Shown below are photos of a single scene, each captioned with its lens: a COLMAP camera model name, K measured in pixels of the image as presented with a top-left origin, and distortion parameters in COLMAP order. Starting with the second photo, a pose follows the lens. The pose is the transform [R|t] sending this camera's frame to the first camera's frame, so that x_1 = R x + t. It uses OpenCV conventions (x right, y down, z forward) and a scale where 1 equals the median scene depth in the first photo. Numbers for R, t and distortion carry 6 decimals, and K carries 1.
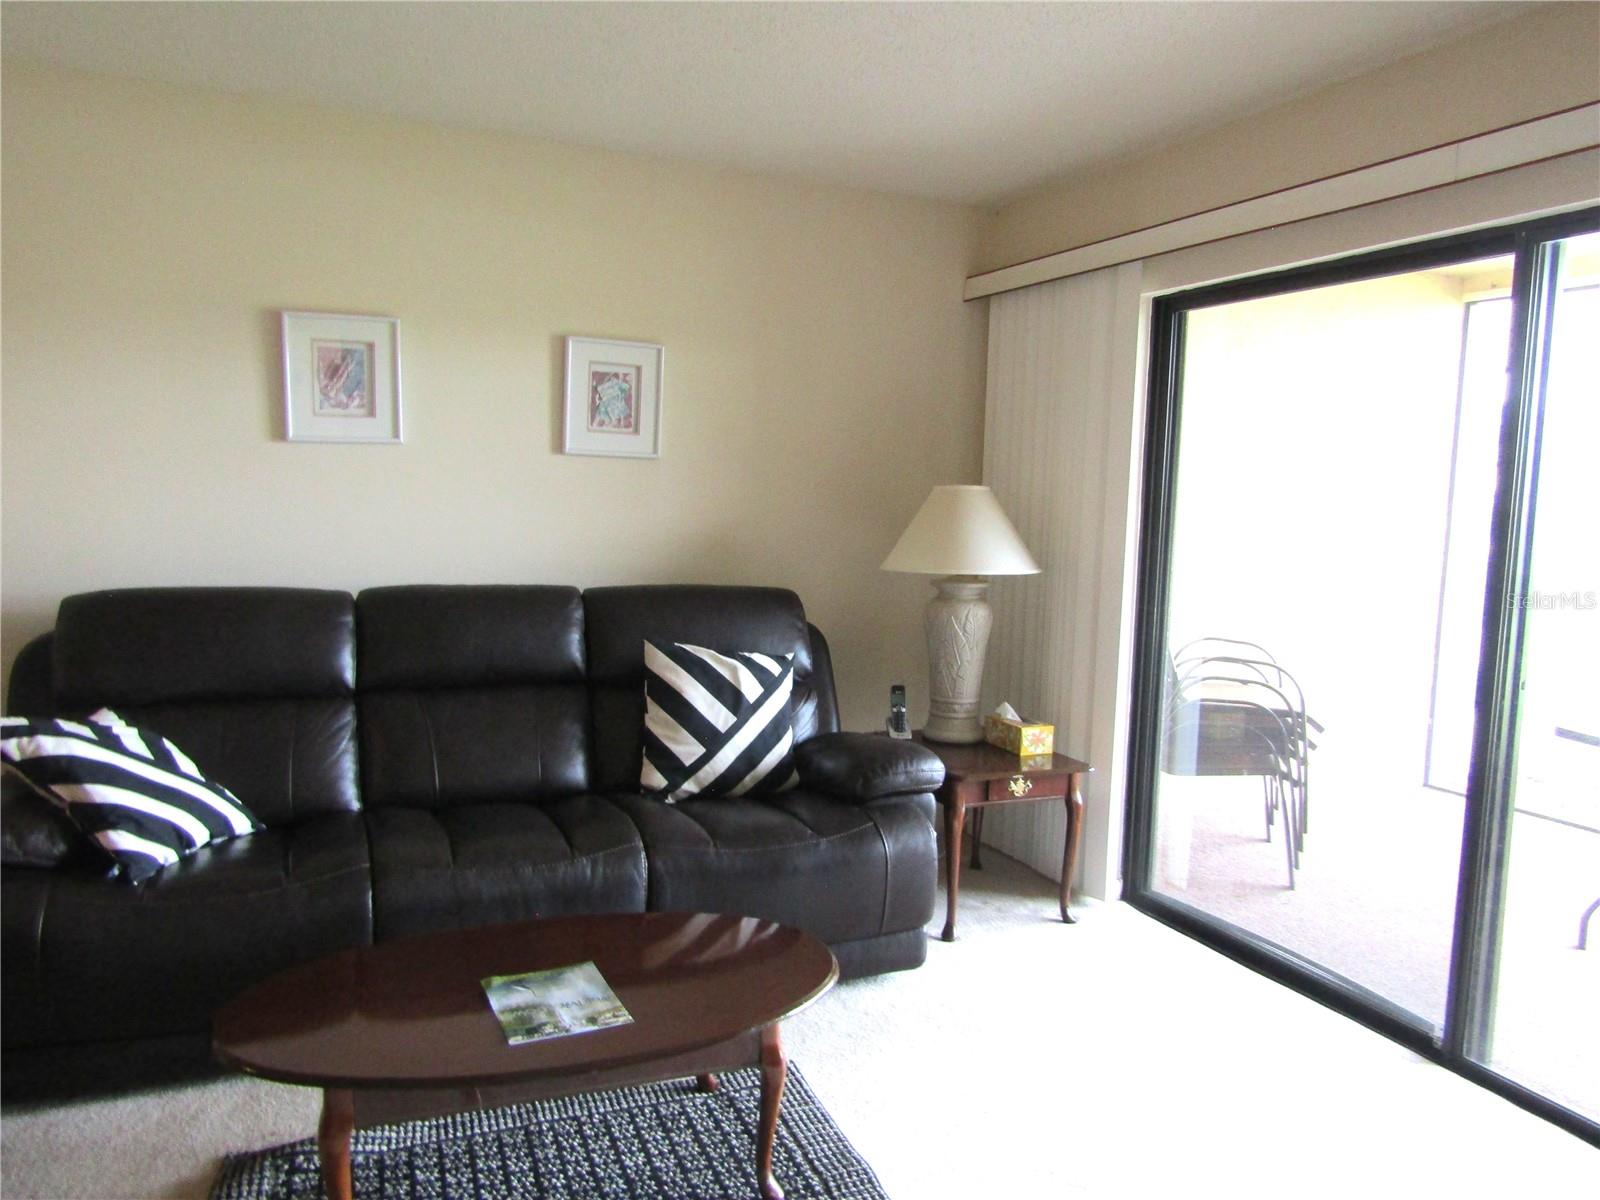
lens RADIAL K [[1135.5, 0, 798.2], [0, 1135.5, 599.5], [0, 0, 1]] dist [-0.009444, -0.004828]
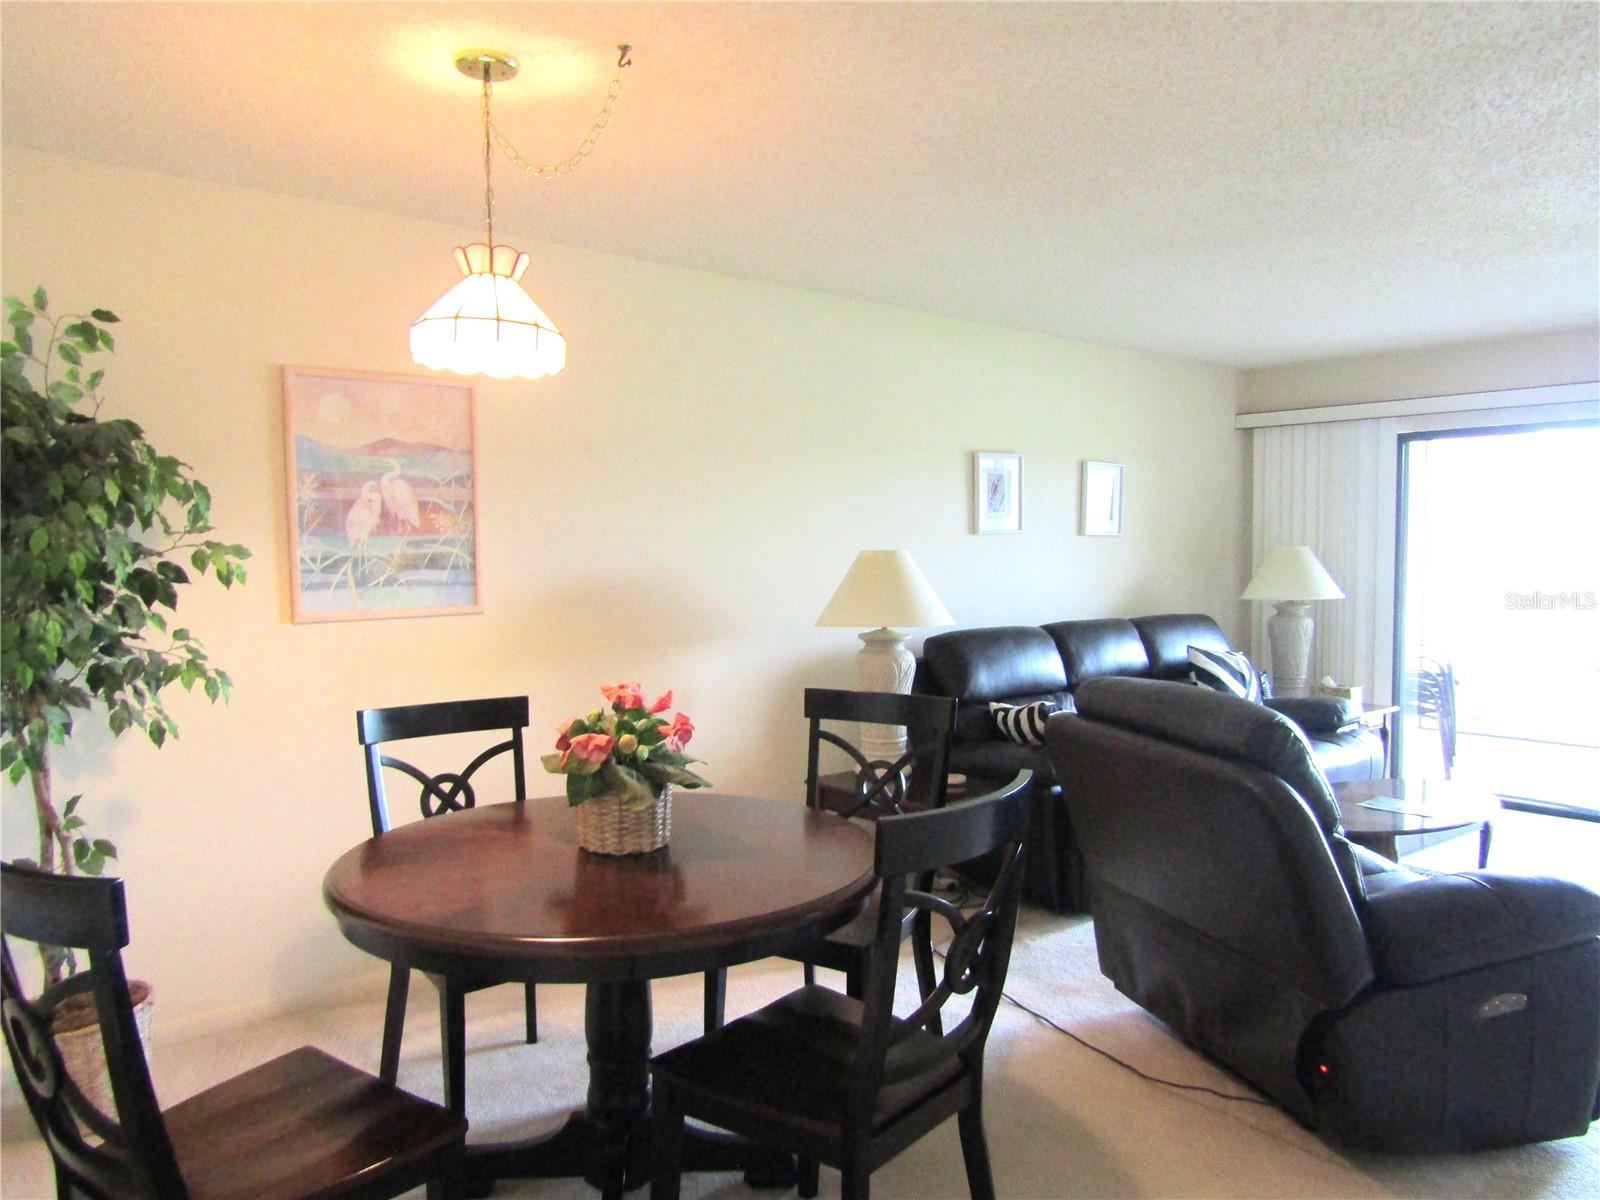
lens RADIAL K [[1135.5, 0, 802.0], [0, 1135.5, 597.3], [0, 0, 1]] dist [-0.009444, -0.004828]
pose [[0.962004, -0.046010, 0.269131, -1.091334], [0.057820, 0.997673, -0.036119, -0.009811], [-0.266843, 0.050308, 0.962426, -0.435976]]
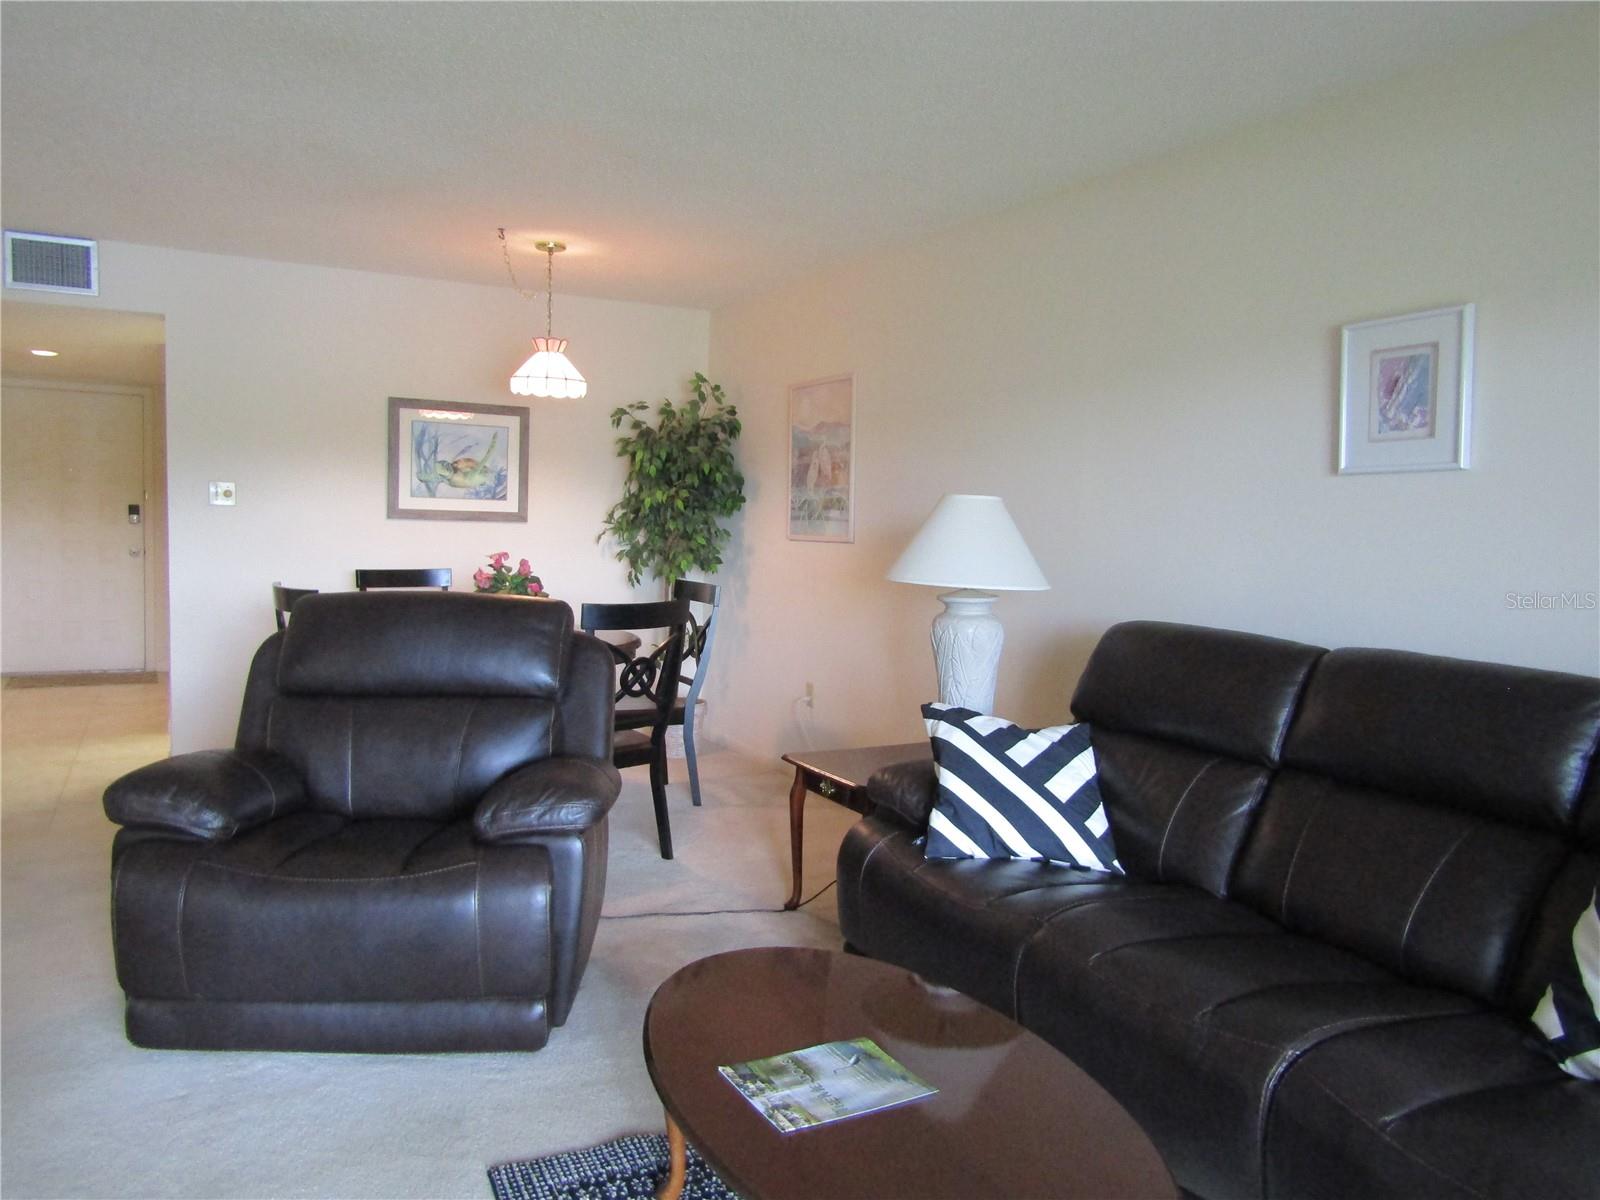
lens RADIAL K [[1146.0, 0, 796.9], [0, 1146.0, 602.1], [0, 0, 1]] dist [-0.002392, -0.003782]
pose [[0.063267, 0.052057, -0.996638, 0.396503], [-0.114177, 0.992459, 0.044591, -0.033300], [0.991444, 0.110972, 0.068734, 0.528491]]
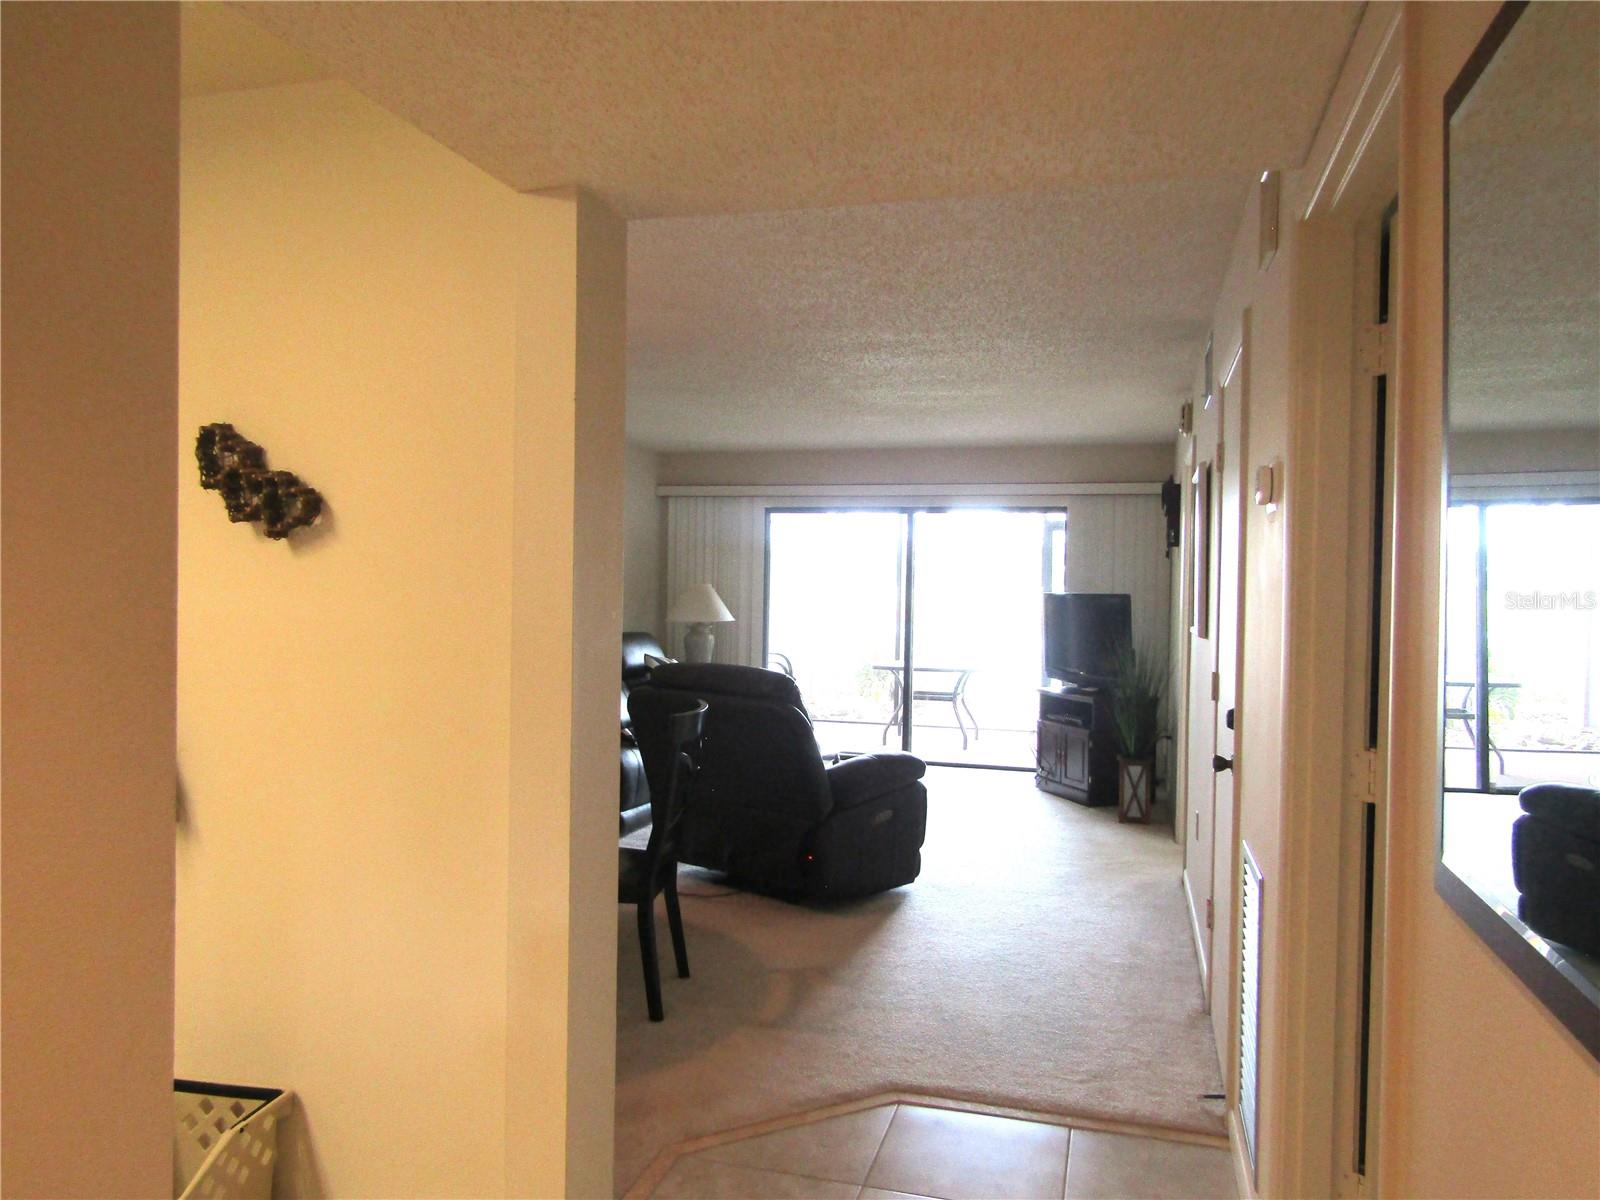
lens RADIAL K [[1135.5, 0, 798.2], [0, 1135.5, 599.0], [0, 0, 1]] dist [-0.009444, -0.004828]
pose [[0.653676, -0.031415, 0.756122, -1.623422], [0.072185, 0.997171, -0.020975, -0.008484], [-0.753324, 0.068291, 0.654094, -0.729462]]
